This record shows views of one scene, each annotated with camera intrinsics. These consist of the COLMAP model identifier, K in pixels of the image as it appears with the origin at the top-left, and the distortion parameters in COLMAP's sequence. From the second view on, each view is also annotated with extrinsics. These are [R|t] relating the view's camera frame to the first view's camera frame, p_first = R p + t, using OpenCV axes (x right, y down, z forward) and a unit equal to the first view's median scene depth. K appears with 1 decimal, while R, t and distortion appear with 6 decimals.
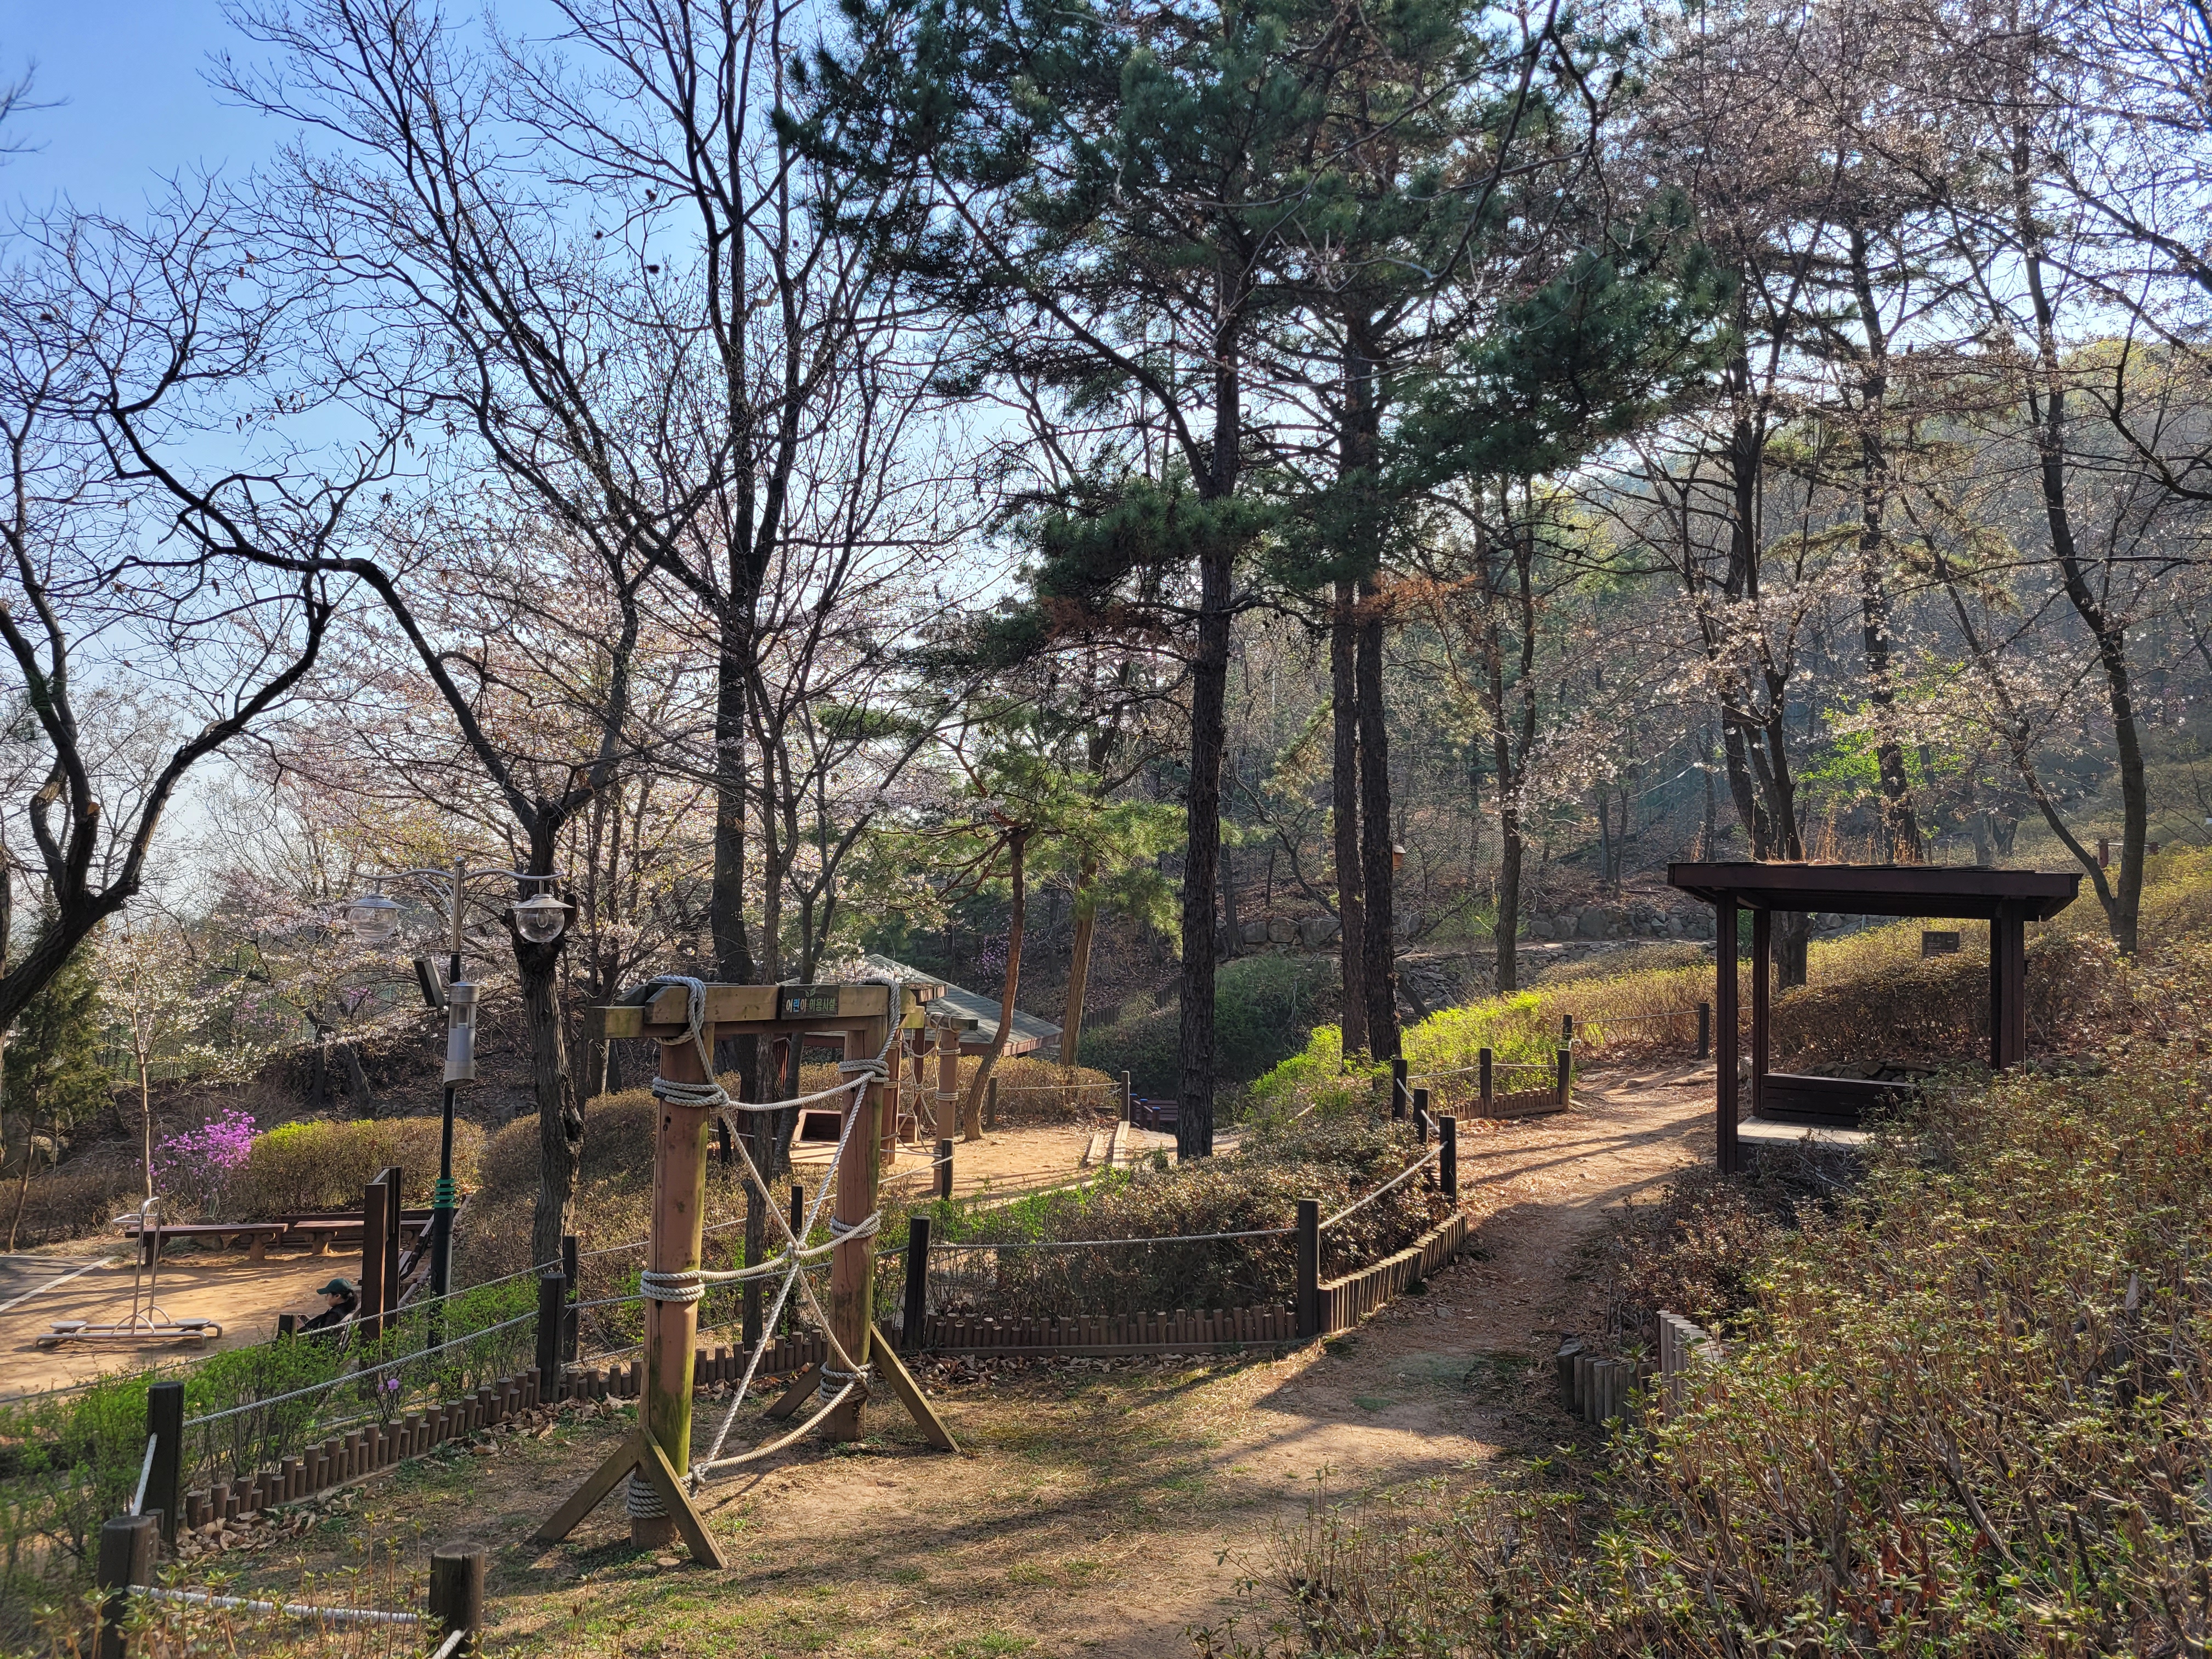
lens RADIAL K [[1695.2, 0, 1099.3], [0, 1695.2, 836.7], [0, 0, 1]] dist [0.031087, -0.007823]
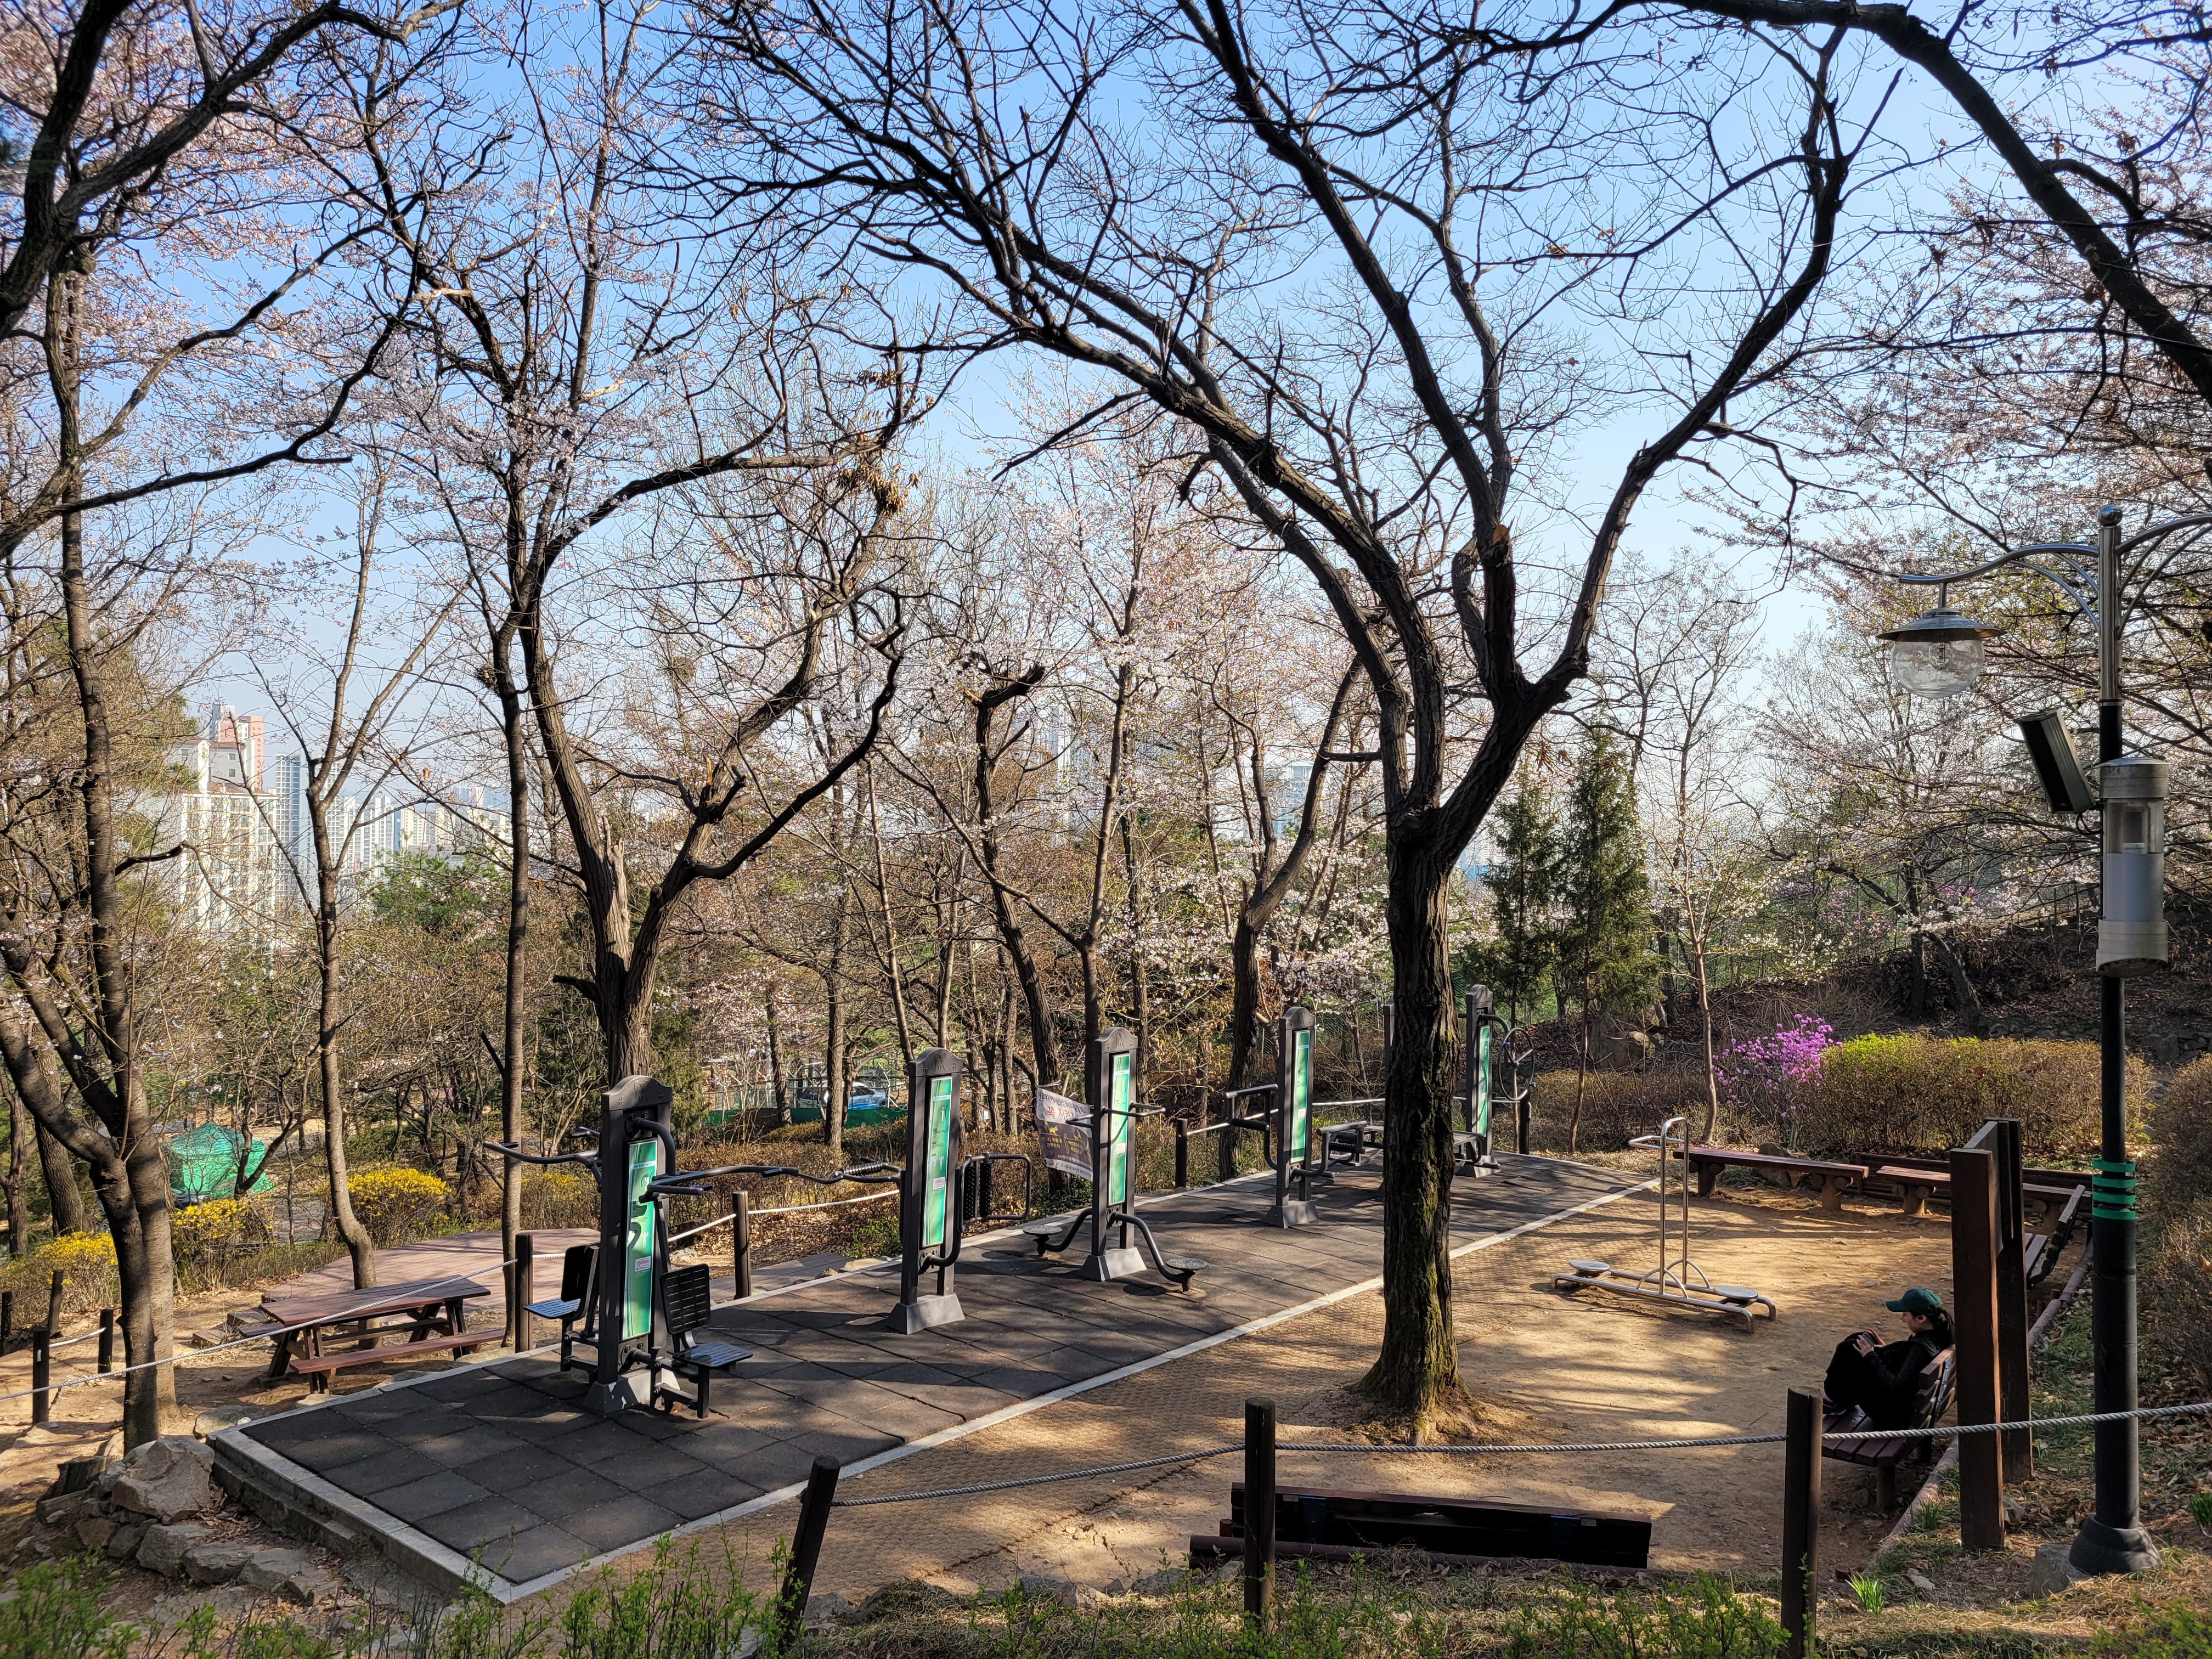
lens RADIAL K [[1695.2, 0, 1102.2], [0, 1695.2, 840.2], [0, 0, 1]] dist [0.031087, -0.007823]
pose [[0.637803, -0.019580, -0.769951, -0.128659], [0.058395, 0.998029, 0.022993, 0.054247], [0.767983, -0.059626, 0.637689, 0.321431]]
